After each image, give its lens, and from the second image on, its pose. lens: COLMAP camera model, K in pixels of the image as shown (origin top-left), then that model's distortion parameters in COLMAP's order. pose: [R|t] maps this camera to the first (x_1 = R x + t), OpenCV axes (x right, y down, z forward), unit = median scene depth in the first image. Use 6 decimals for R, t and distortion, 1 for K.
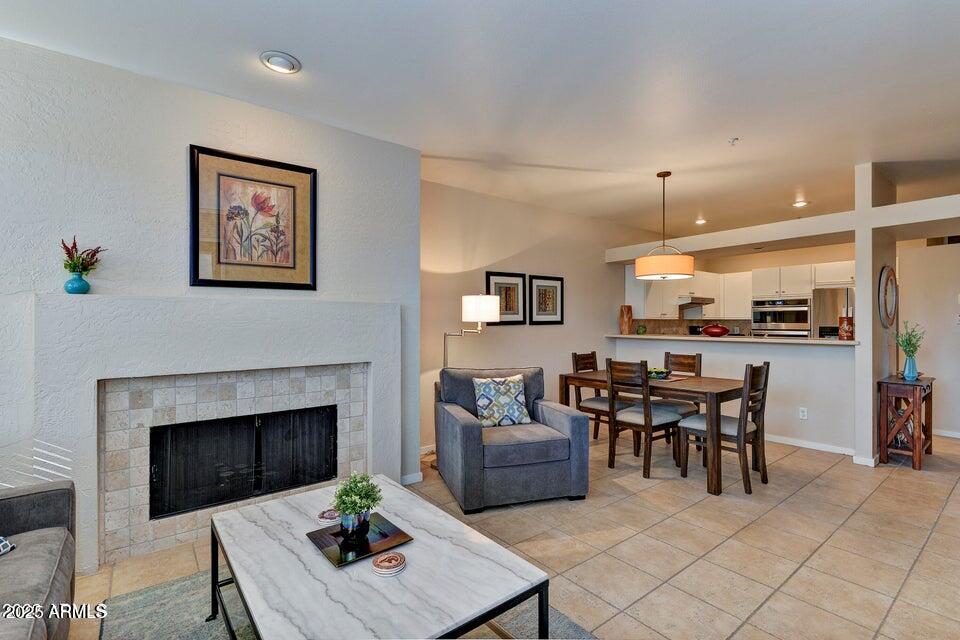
lens RADIAL K [[438.7, 0, 480.0], [0, 438.7, 320.0], [0, 0, 1]] dist [-0.000337, -0.000287]
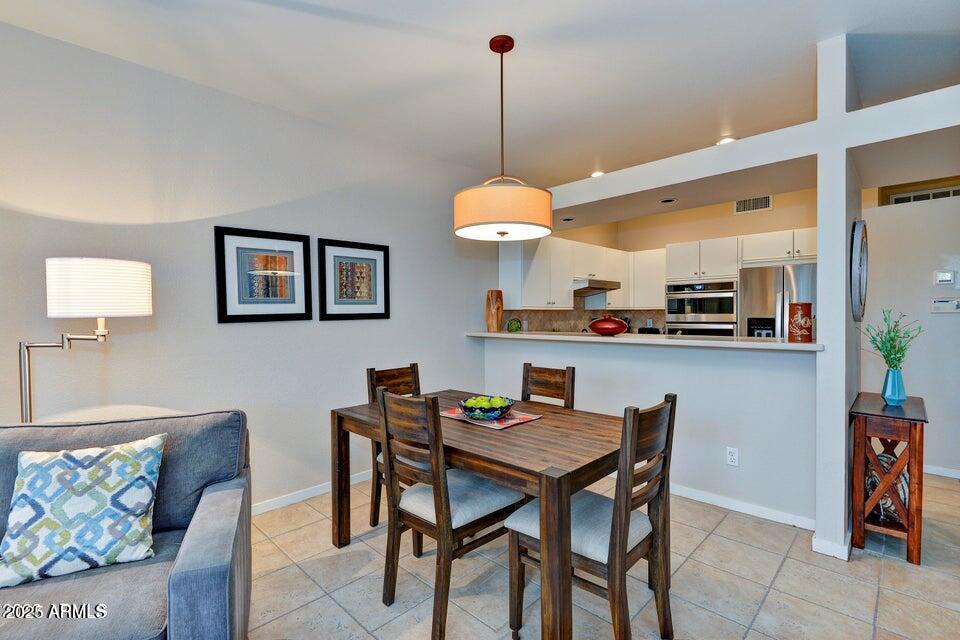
lens RADIAL K [[440.3, 0, 480.0], [0, 440.3, 320.0], [0, 0, 1]] dist [0.003431, 0.000580]
pose [[0.990977, -0.010249, 0.133640, 0.272491], [0.007886, 0.999803, 0.018201, 0.001325], [-0.133800, -0.016983, 0.990863, 0.391528]]
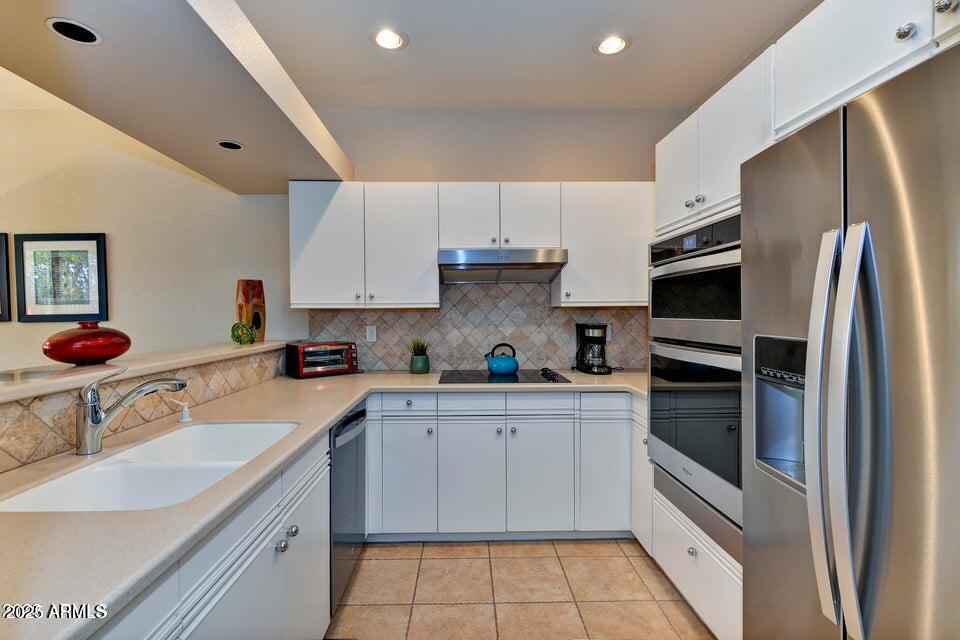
lens RADIAL K [[438.7, 0, 480.0], [0, 438.7, 320.0], [0, 0, 1]] dist [-0.000337, -0.000287]
pose [[0.810315, 0.005867, -0.585966, 1.014087], [0.009491, 0.999687, 0.023134, 0.001119], [0.585918, -0.024307, 0.810006, 0.962039]]
